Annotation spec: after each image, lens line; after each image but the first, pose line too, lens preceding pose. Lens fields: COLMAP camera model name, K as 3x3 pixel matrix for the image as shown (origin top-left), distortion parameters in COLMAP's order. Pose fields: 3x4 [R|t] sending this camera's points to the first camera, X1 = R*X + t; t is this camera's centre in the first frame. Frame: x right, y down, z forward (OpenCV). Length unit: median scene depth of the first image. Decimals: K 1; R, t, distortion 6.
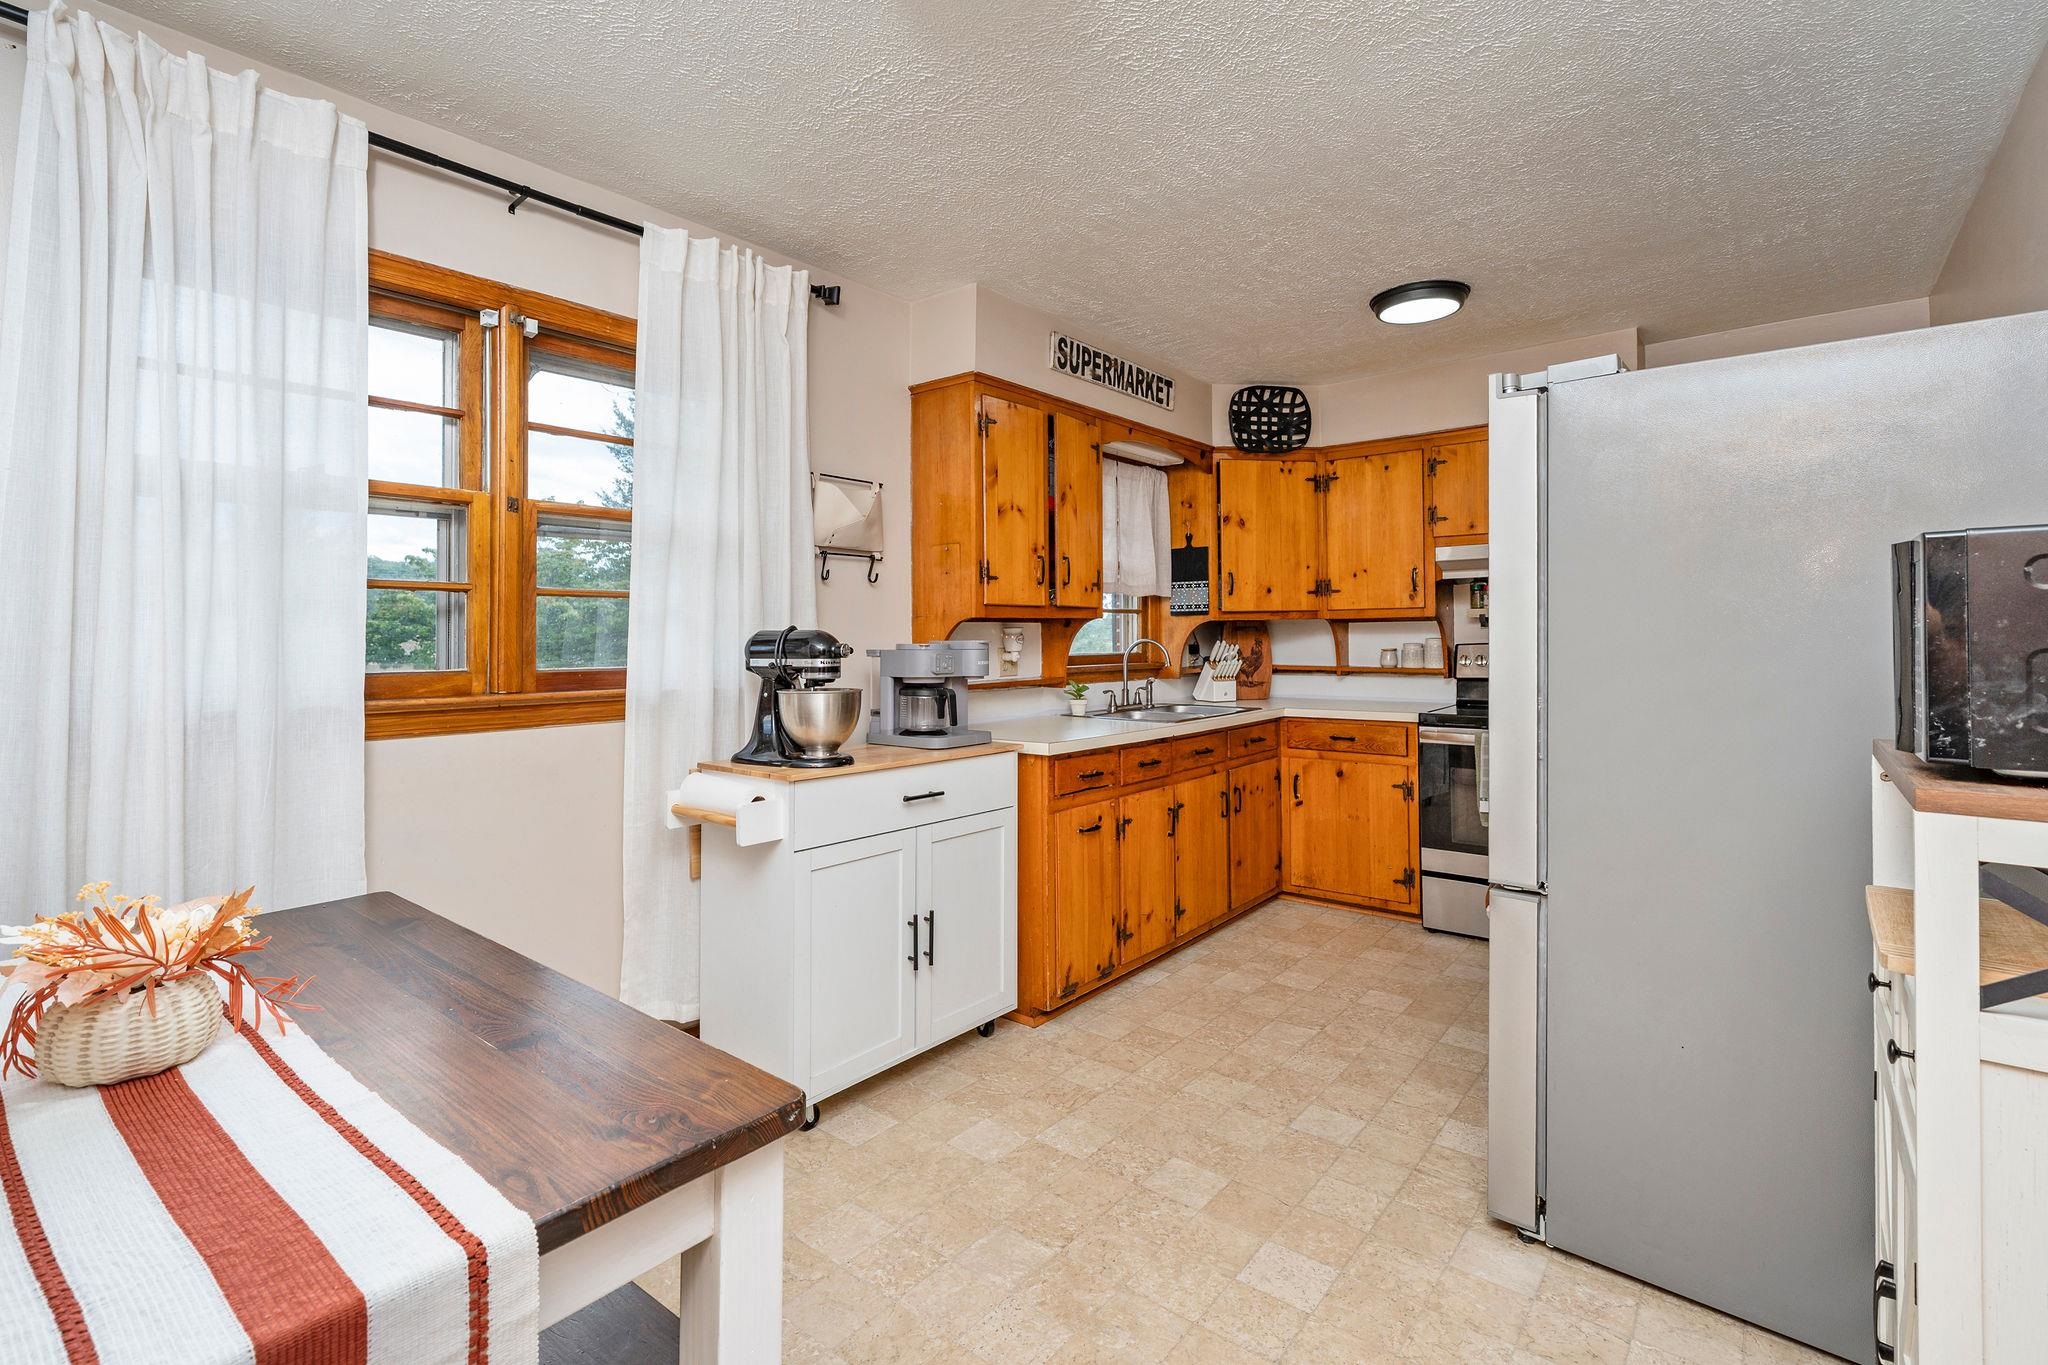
lens RADIAL K [[947.1, 0, 1021.4], [0, 947.1, 618.5], [0, 0, 1]] dist [-0.002767, 0.000482]
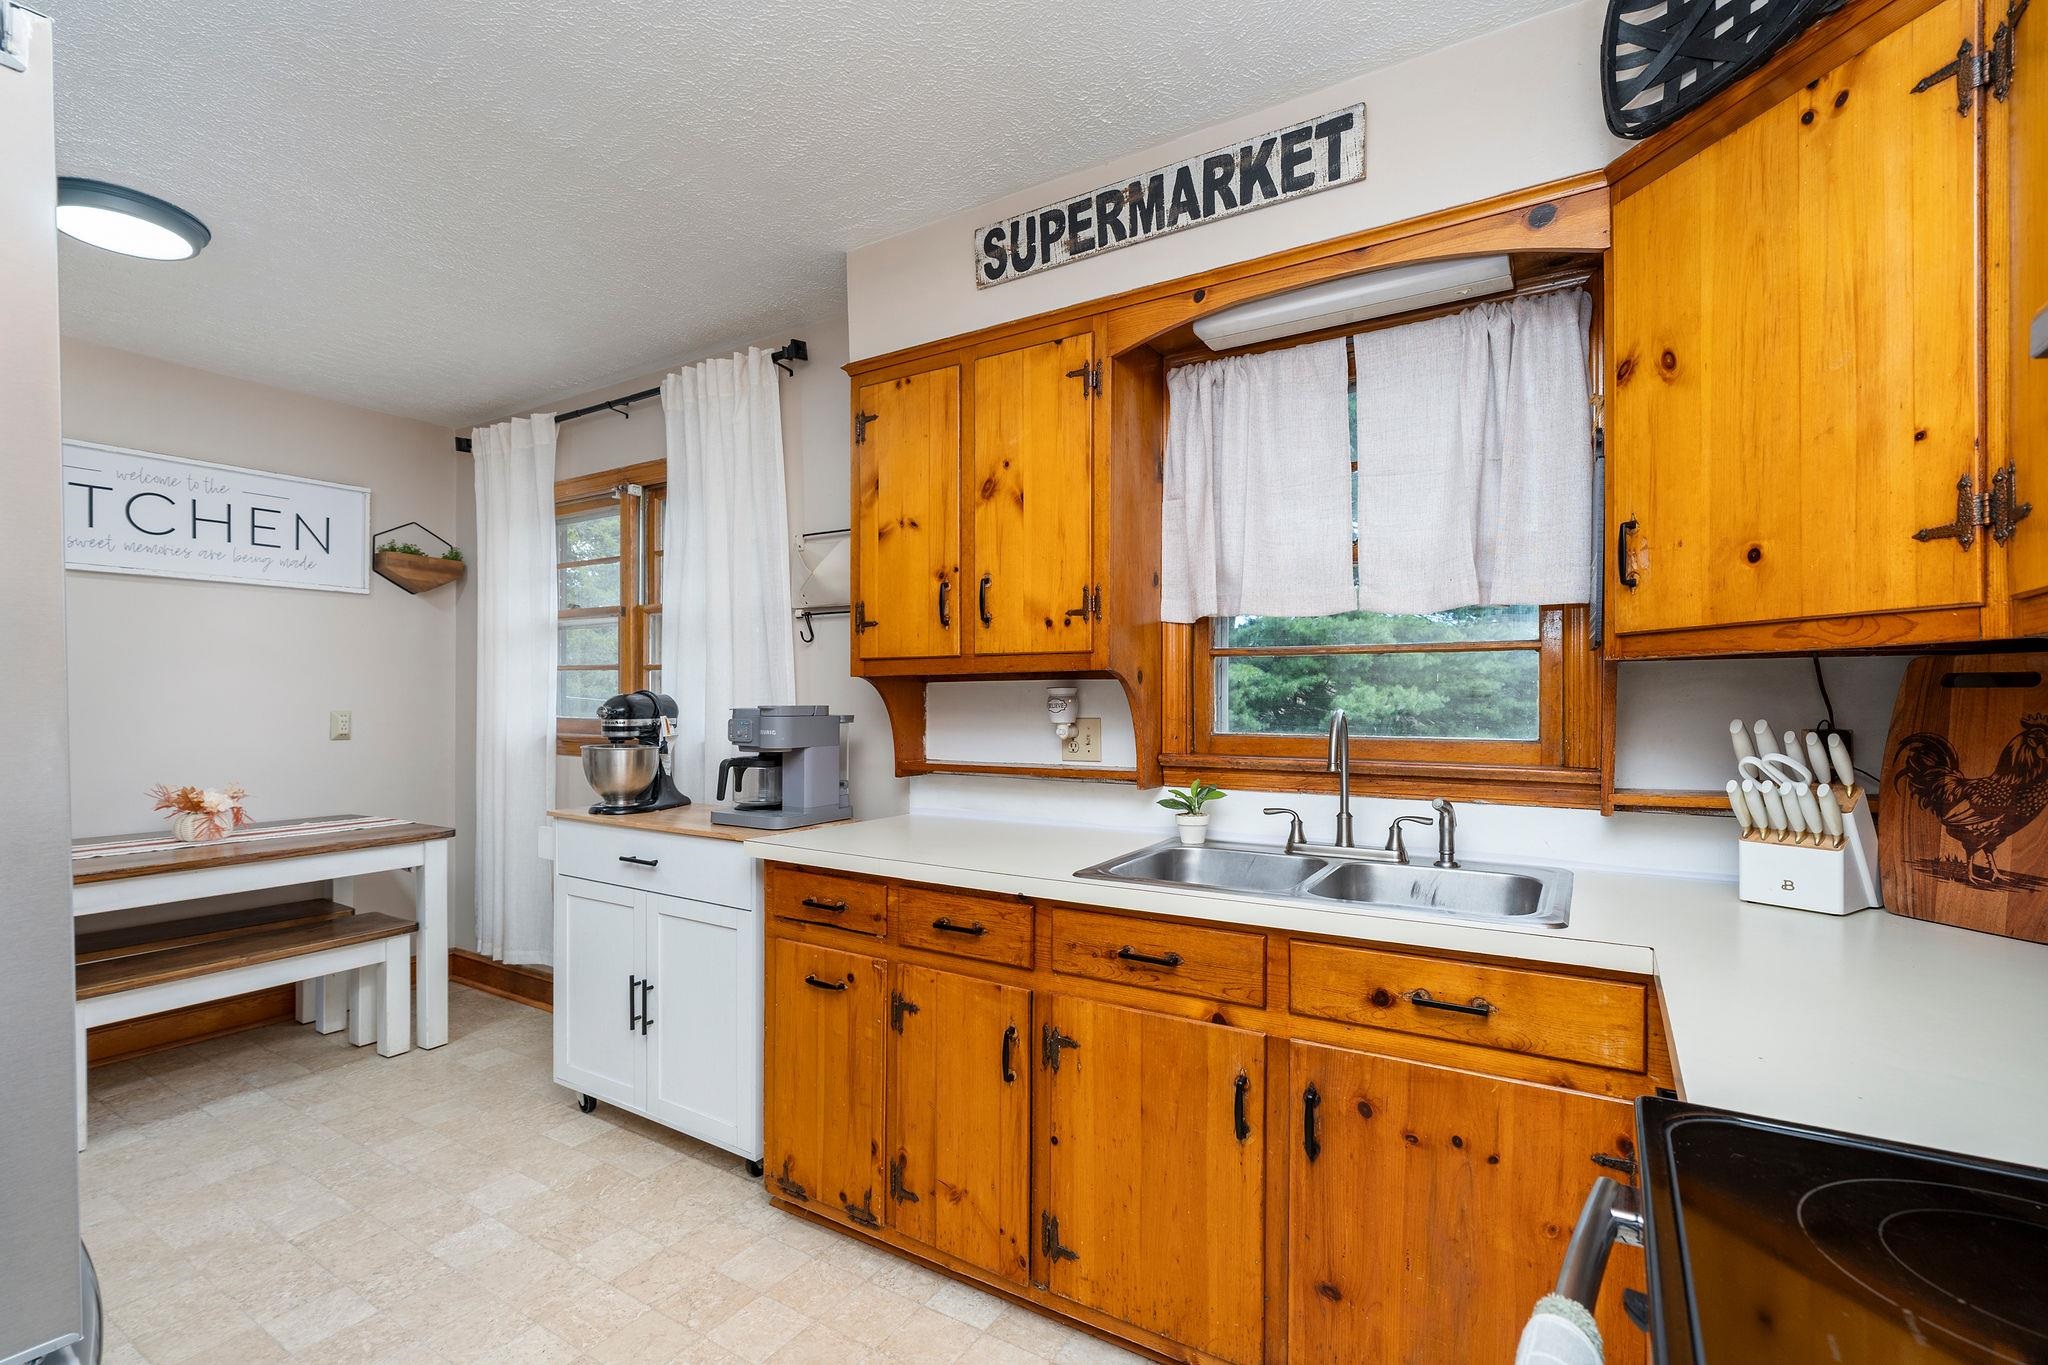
lens RADIAL K [[947.1, 0, 1002.2], [0, 947.1, 699.1], [0, 0, 1]] dist [-0.002767, 0.000482]
pose [[0.107384, 0.006815, -0.994194, 0.649489], [0.018028, 0.999799, 0.008801, 0.011098], [0.994054, -0.018868, 0.107239, 0.898163]]
